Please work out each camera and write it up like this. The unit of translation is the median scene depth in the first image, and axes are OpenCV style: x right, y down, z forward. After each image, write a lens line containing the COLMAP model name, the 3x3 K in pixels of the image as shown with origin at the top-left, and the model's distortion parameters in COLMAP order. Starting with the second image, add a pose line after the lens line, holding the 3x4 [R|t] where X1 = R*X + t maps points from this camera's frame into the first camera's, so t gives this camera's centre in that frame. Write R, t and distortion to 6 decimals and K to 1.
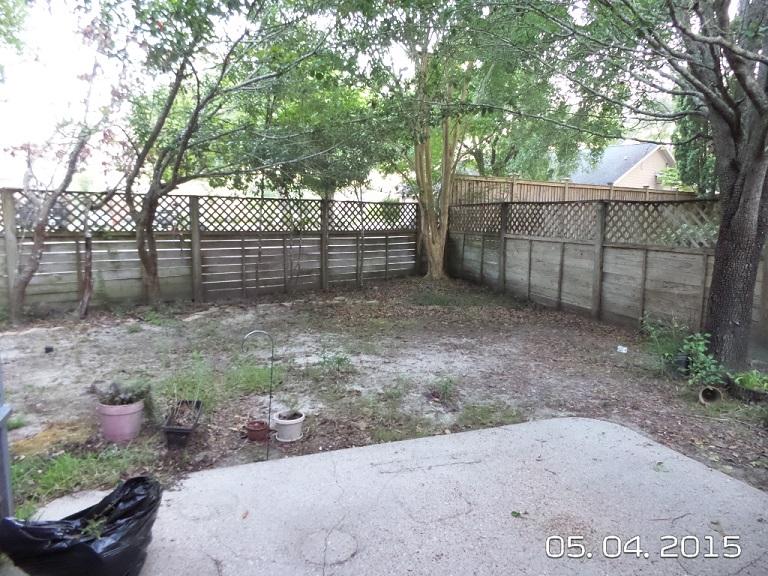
lens RADIAL K [[528.9, 0, 390.3], [0, 528.9, 286.6], [0, 0, 1]] dist [-0.001597, 0.009268]
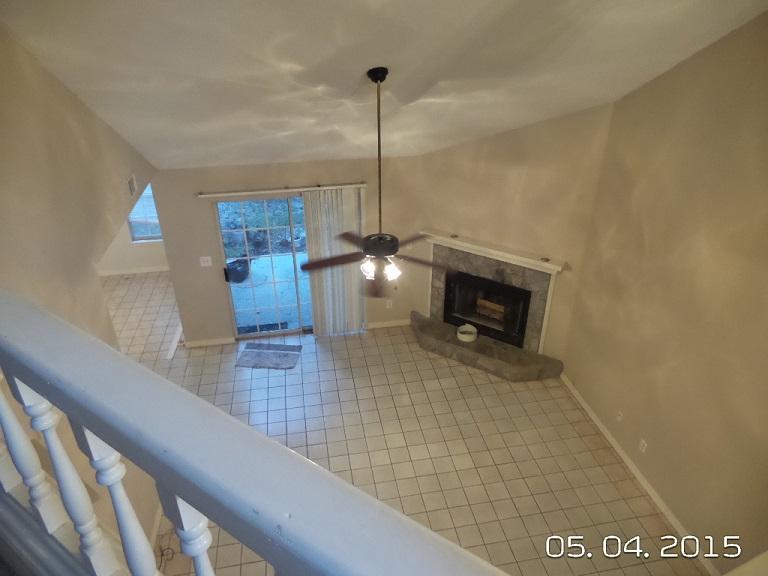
lens RADIAL K [[528.9, 0, 390.1], [0, 528.9, 284.6], [0, 0, 1]] dist [-0.001597, 0.009268]
pose [[0.983856, 0.068693, -0.165256, 0.339970], [-0.005480, 0.934531, 0.355840, -0.227646], [0.178881, -0.349189, 0.919820, -0.679916]]
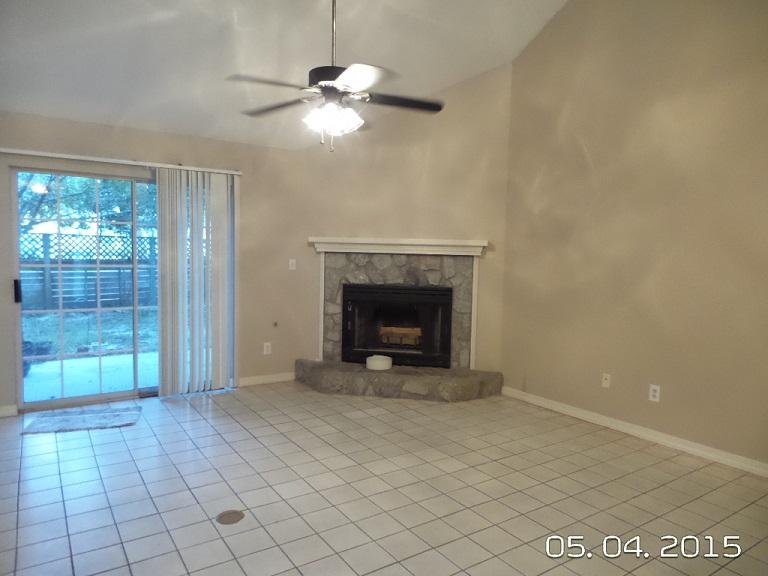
lens RADIAL K [[528.9, 0, 385.3], [0, 528.9, 287.3], [0, 0, 1]] dist [-0.001597, 0.009268]
pose [[0.974824, -0.016373, 0.222376, 0.191455], [0.032115, 0.997212, -0.067361, 0.093738], [-0.220653, 0.072807, 0.972631, -0.553407]]
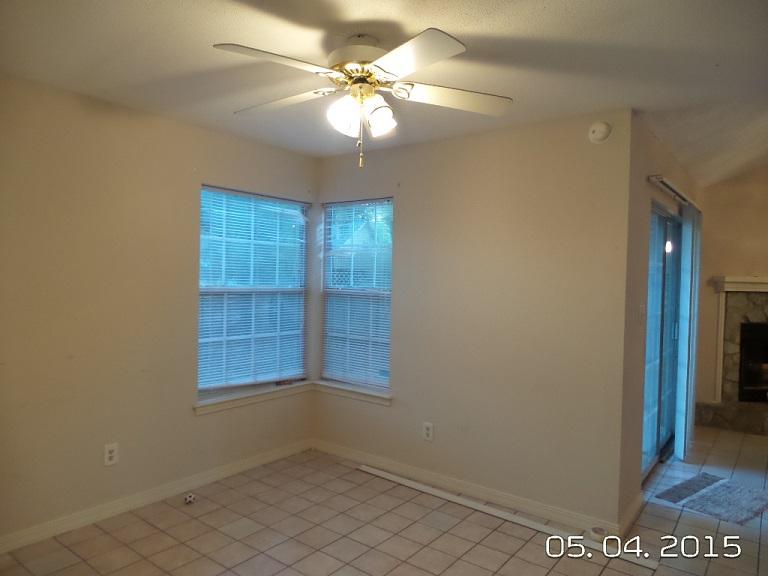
lens RADIAL K [[528.9, 0, 388.8], [0, 528.9, 288.3], [0, 0, 1]] dist [-0.001597, 0.009268]
pose [[0.846169, -0.012602, 0.532766, -0.440306], [0.071741, 0.993314, -0.090447, 0.027820], [-0.528064, 0.114755, 0.841415, -0.223325]]
